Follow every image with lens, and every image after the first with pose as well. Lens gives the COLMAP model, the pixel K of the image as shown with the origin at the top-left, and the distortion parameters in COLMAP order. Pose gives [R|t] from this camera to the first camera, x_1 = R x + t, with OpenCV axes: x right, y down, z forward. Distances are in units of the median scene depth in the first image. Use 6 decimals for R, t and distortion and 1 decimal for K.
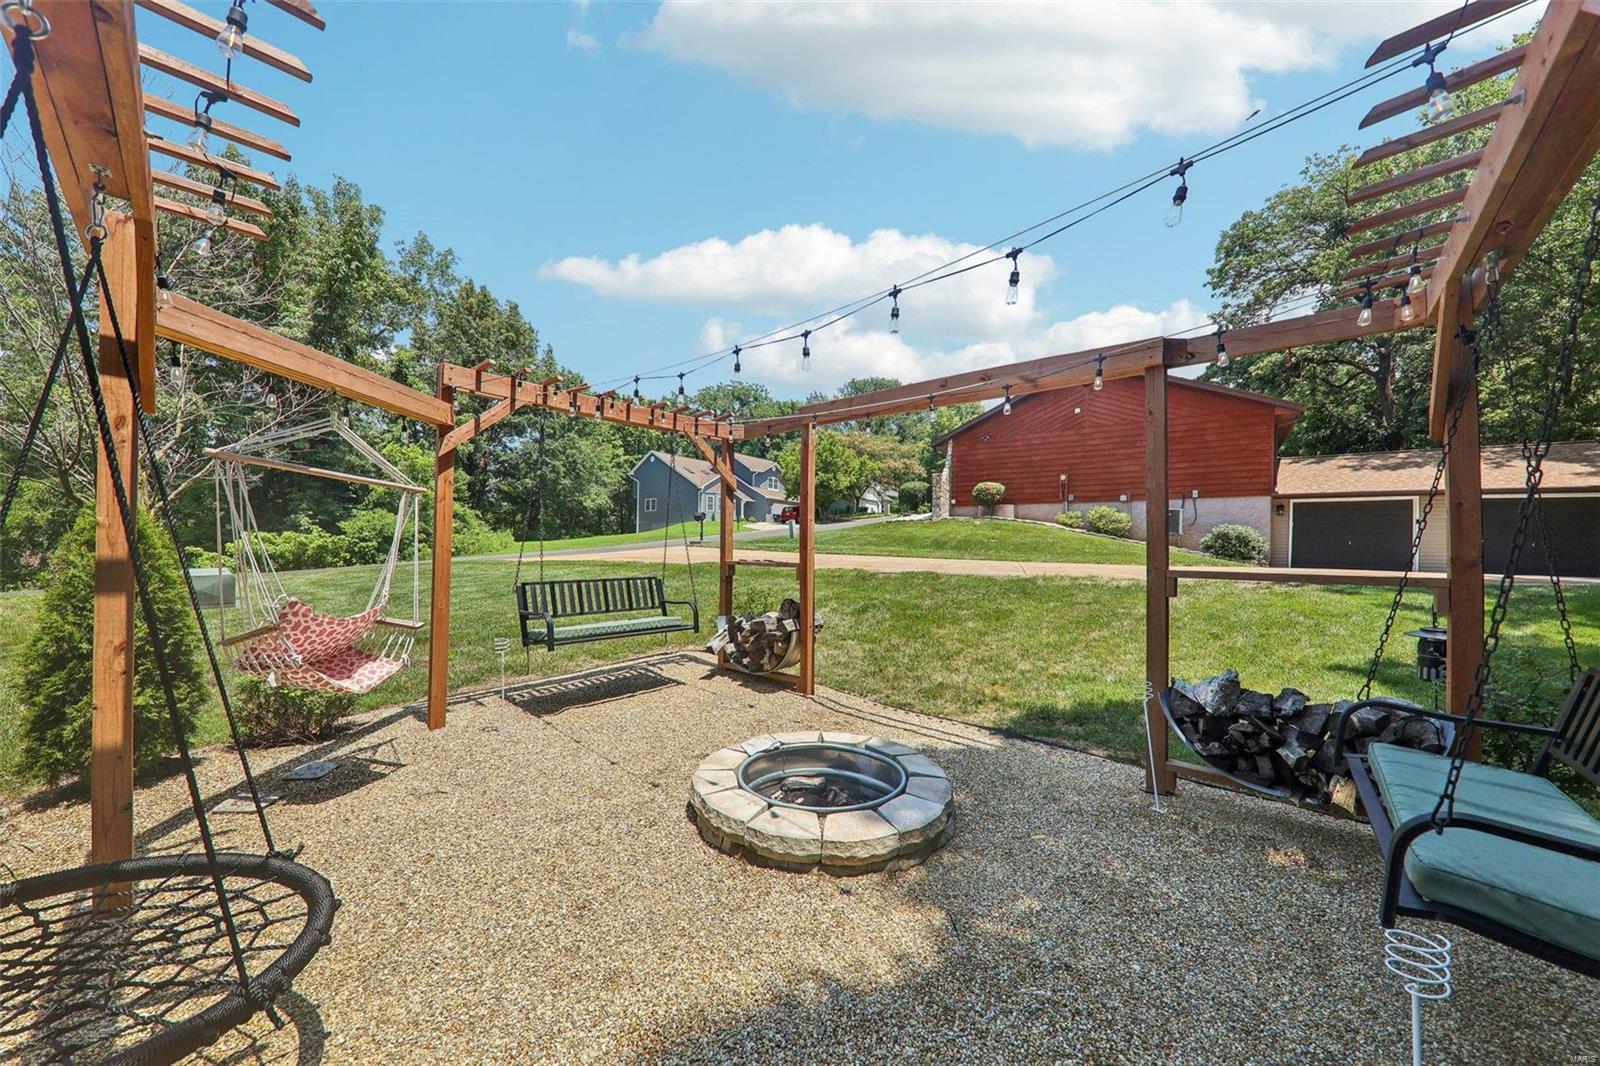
lens RADIAL K [[554.4, 0, 829.3], [0, 554.4, 552.1], [0, 0, 1]] dist [0.008382, -0.000172]
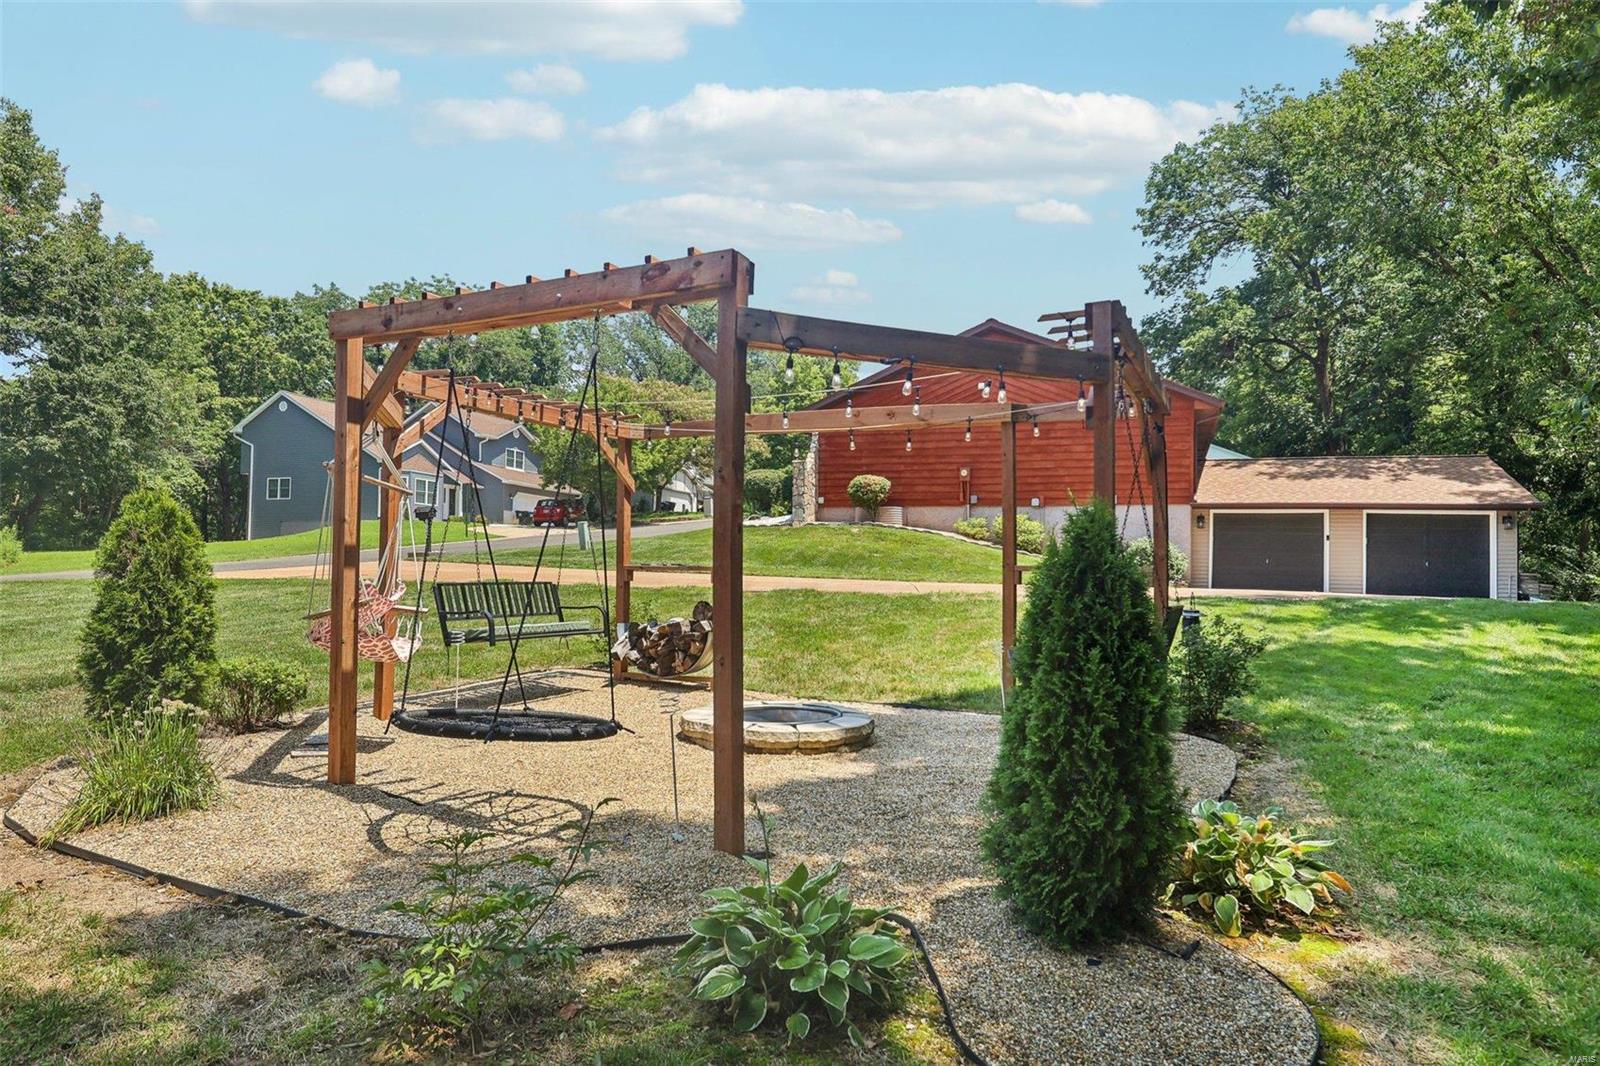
lens RADIAL K [[912.9, 0, 881.7], [0, 912.9, 562.4], [0, 0, 1]] dist [0.001920, 0.000614]
pose [[0.954546, 0.006477, 0.297993, -0.052152], [-0.001590, 0.999860, -0.016640, 0.008072], [-0.298059, 0.015410, 0.954423, -0.141736]]
